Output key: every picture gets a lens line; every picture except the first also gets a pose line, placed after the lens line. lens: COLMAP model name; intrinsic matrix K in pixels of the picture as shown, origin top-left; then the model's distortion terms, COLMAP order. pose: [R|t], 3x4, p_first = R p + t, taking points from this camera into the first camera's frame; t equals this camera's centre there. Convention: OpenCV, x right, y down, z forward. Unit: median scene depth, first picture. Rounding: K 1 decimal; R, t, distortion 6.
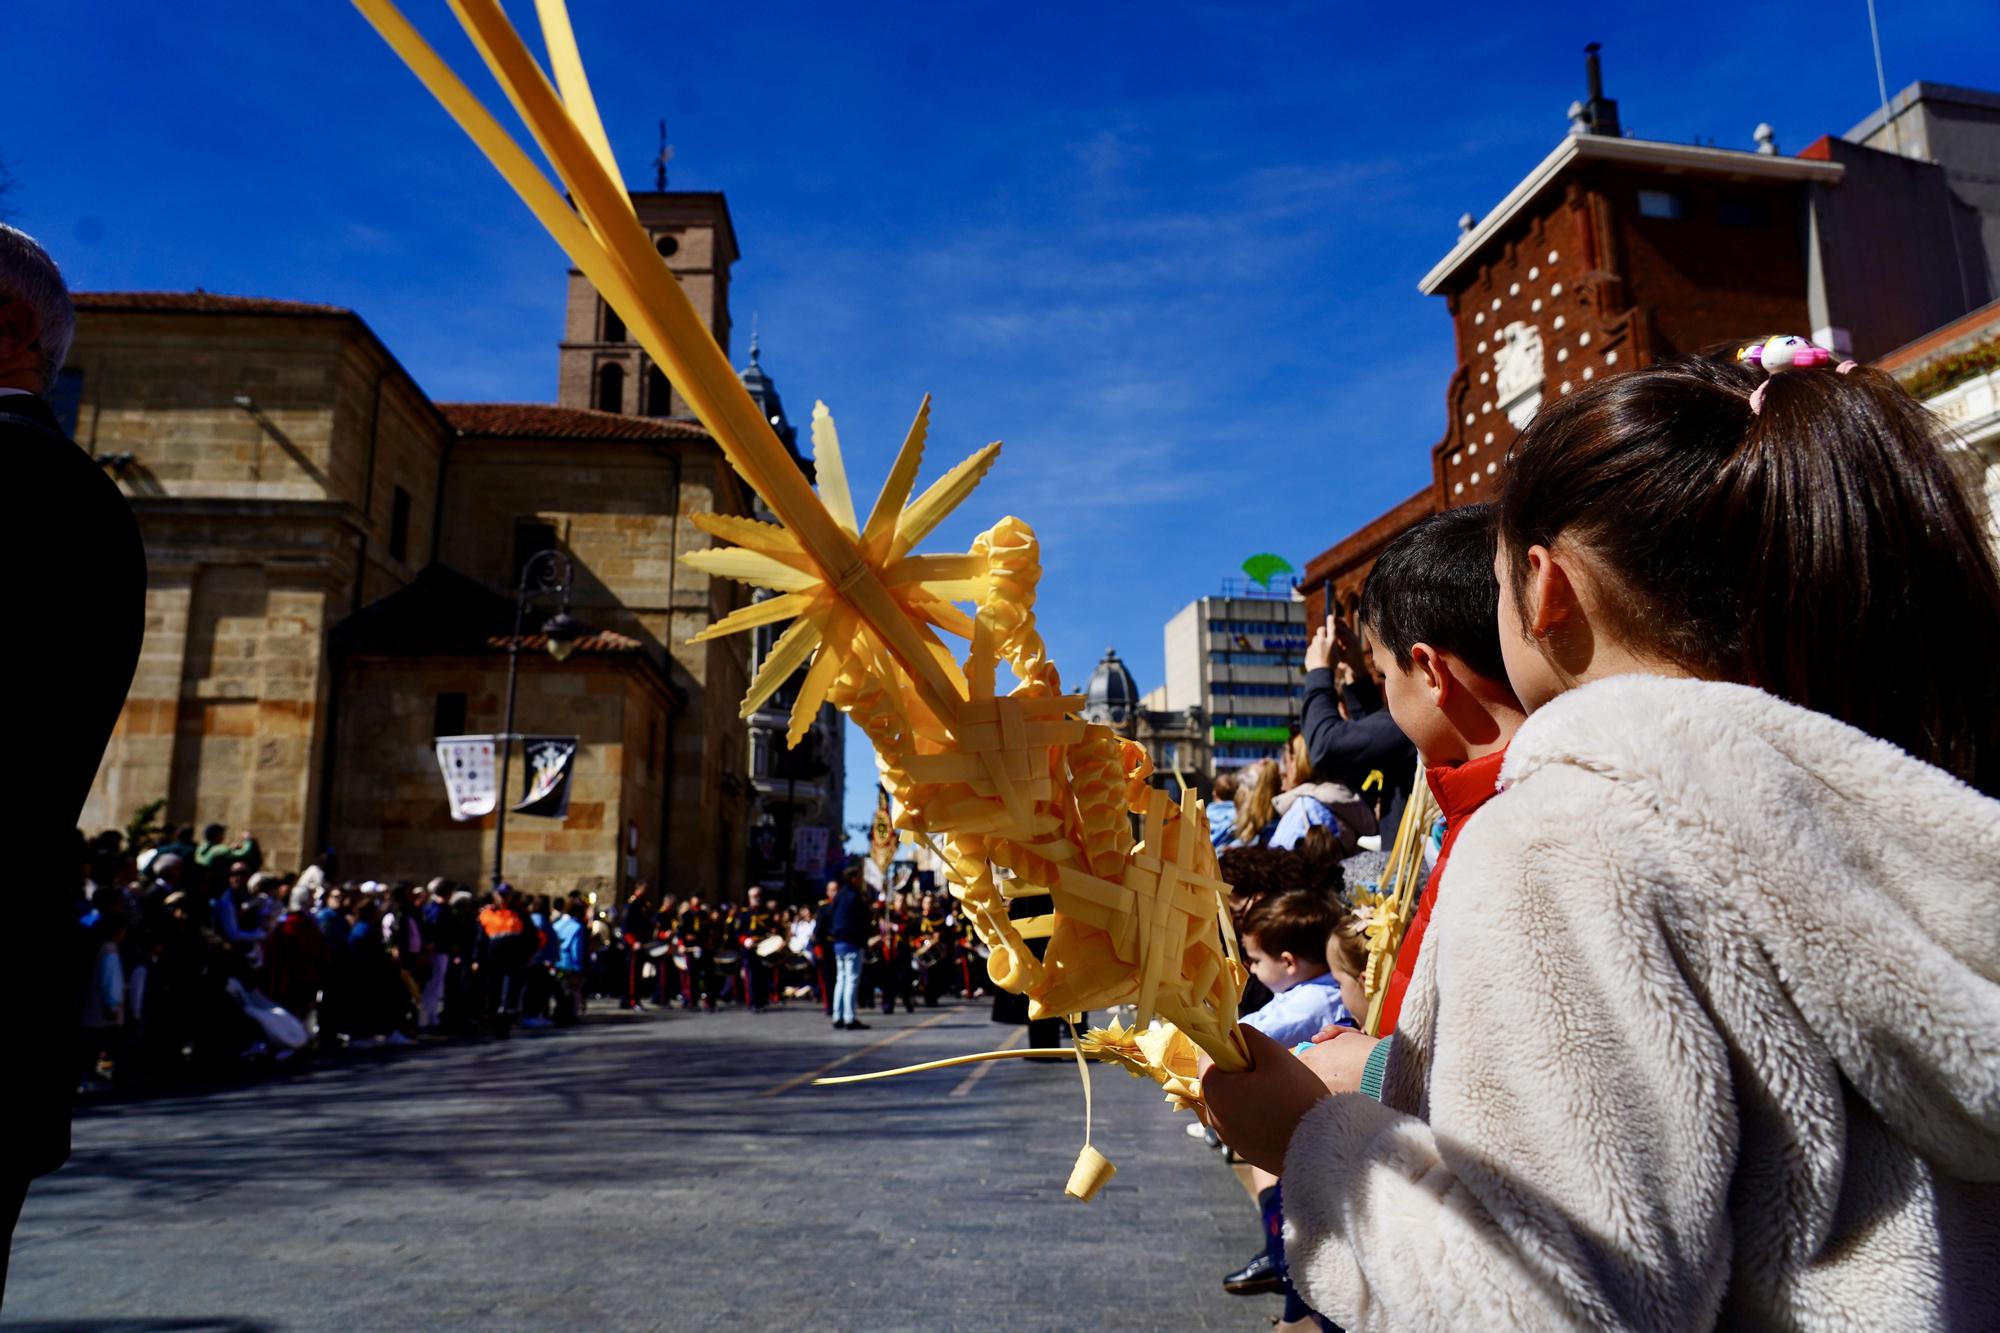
lens RADIAL K [[1320.9, 0, 1000.0], [0, 1320.9, 666.5], [0, 0, 1]] dist [-0.026985, -0.000293]
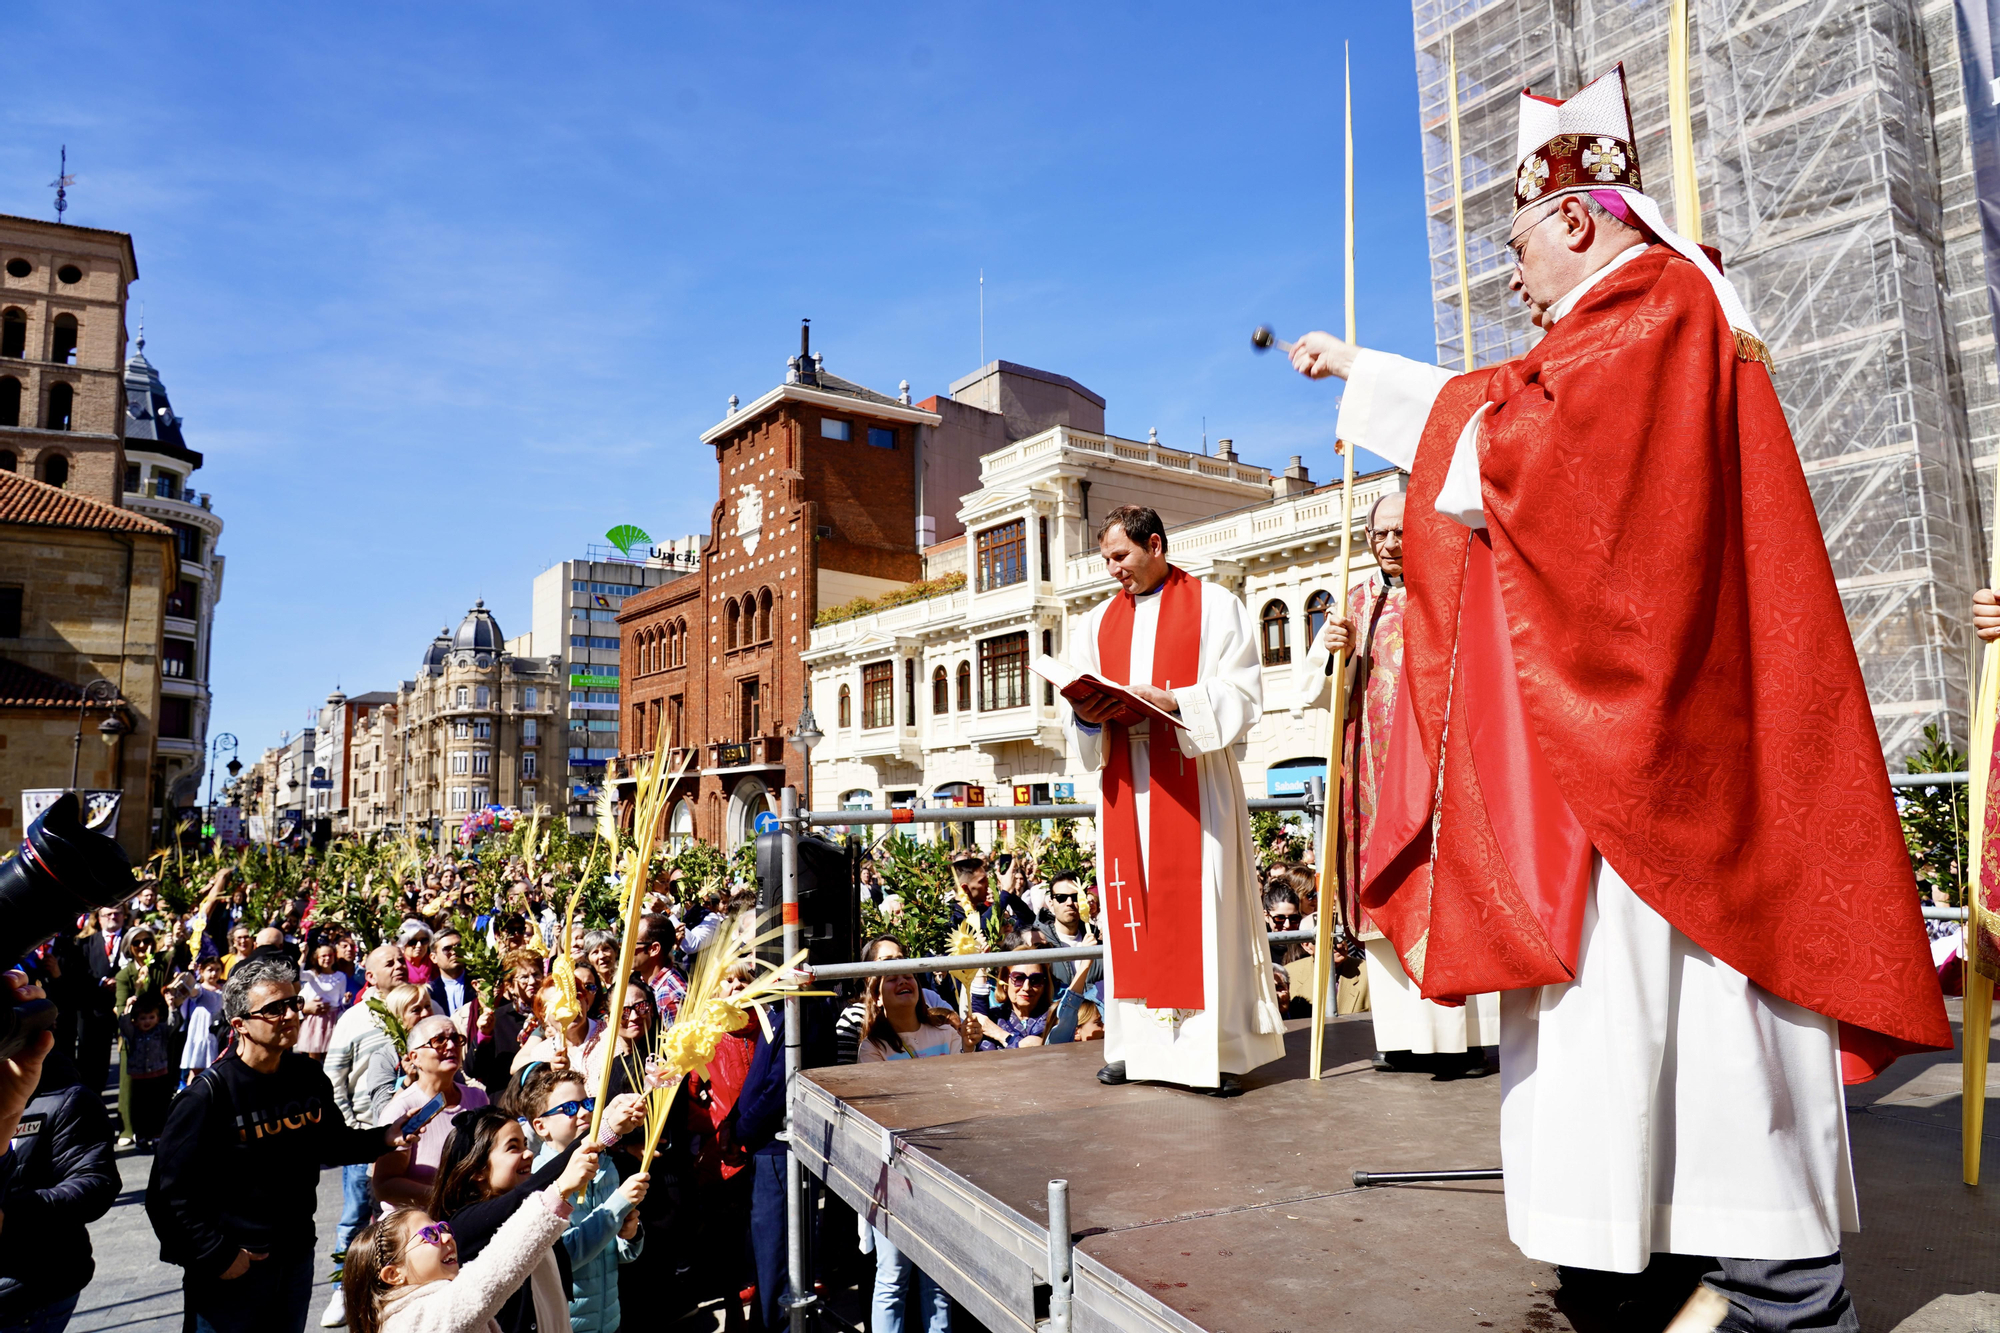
lens RADIAL K [[1320.9, 0, 1000.0], [0, 1320.9, 666.5], [0, 0, 1]] dist [-0.026985, -0.000293]
pose [[0.897172, 0.036553, 0.440166, -0.022802], [-0.068234, 0.996076, 0.056361, -0.143811], [-0.436379, -0.080600, 0.896146, -0.520134]]
